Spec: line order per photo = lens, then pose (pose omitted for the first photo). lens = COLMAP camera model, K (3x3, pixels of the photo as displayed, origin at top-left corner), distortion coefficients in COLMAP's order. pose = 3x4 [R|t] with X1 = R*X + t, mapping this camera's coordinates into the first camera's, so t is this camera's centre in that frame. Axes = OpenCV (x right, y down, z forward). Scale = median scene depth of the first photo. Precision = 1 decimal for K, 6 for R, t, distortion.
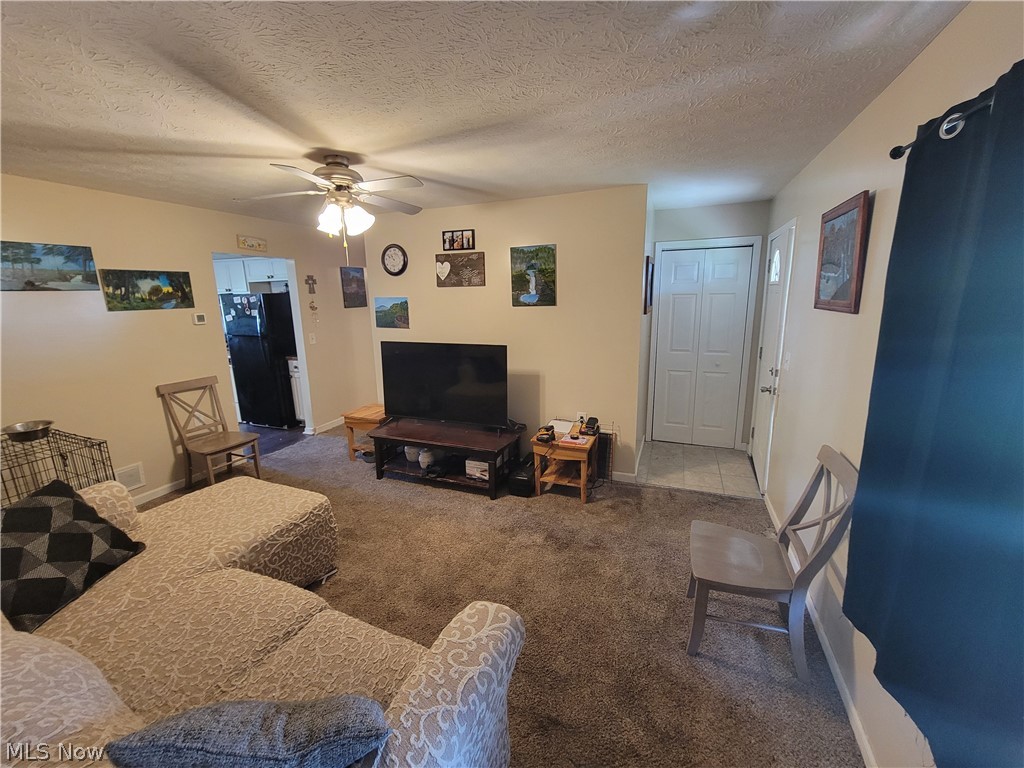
lens RADIAL K [[422.3, 0, 512.0], [0, 422.3, 384.0], [0, 0, 1]] dist [-0.000610, -0.000018]
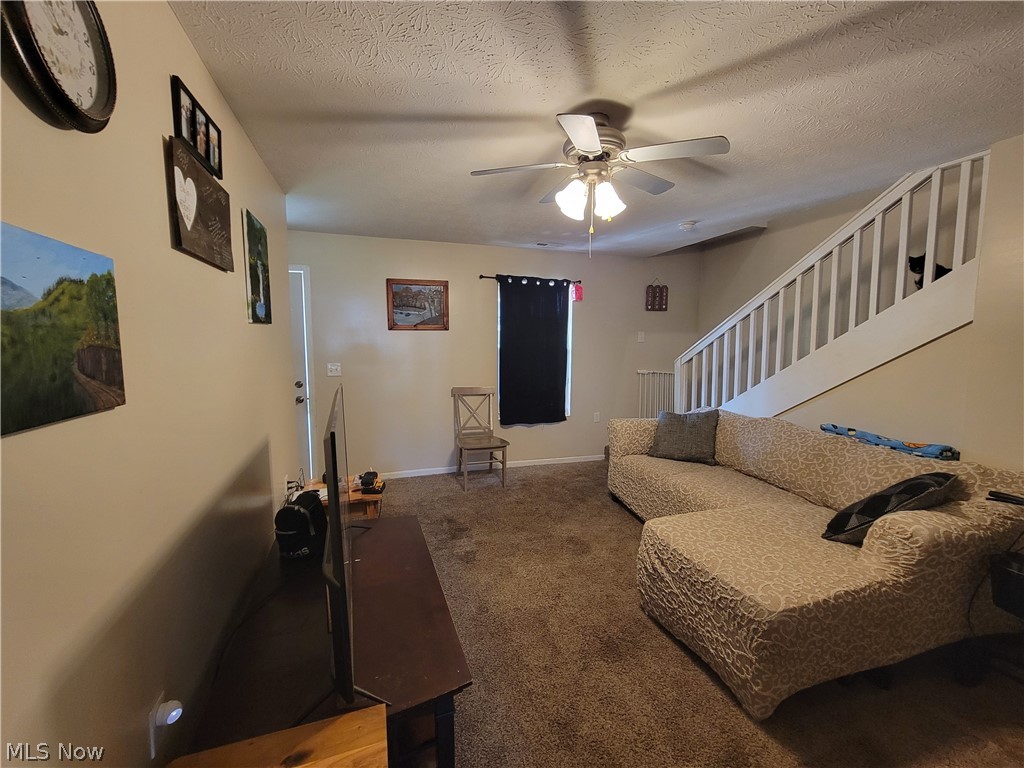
lens RADIAL K [[422.3, 0, 512.0], [0, 422.3, 384.0], [0, 0, 1]] dist [-0.000610, -0.000018]
pose [[-0.662410, -0.043760, 0.747862, -0.751762], [0.164762, 0.965339, 0.202421, -0.208755], [-0.730798, 0.257305, -0.632241, 1.359569]]
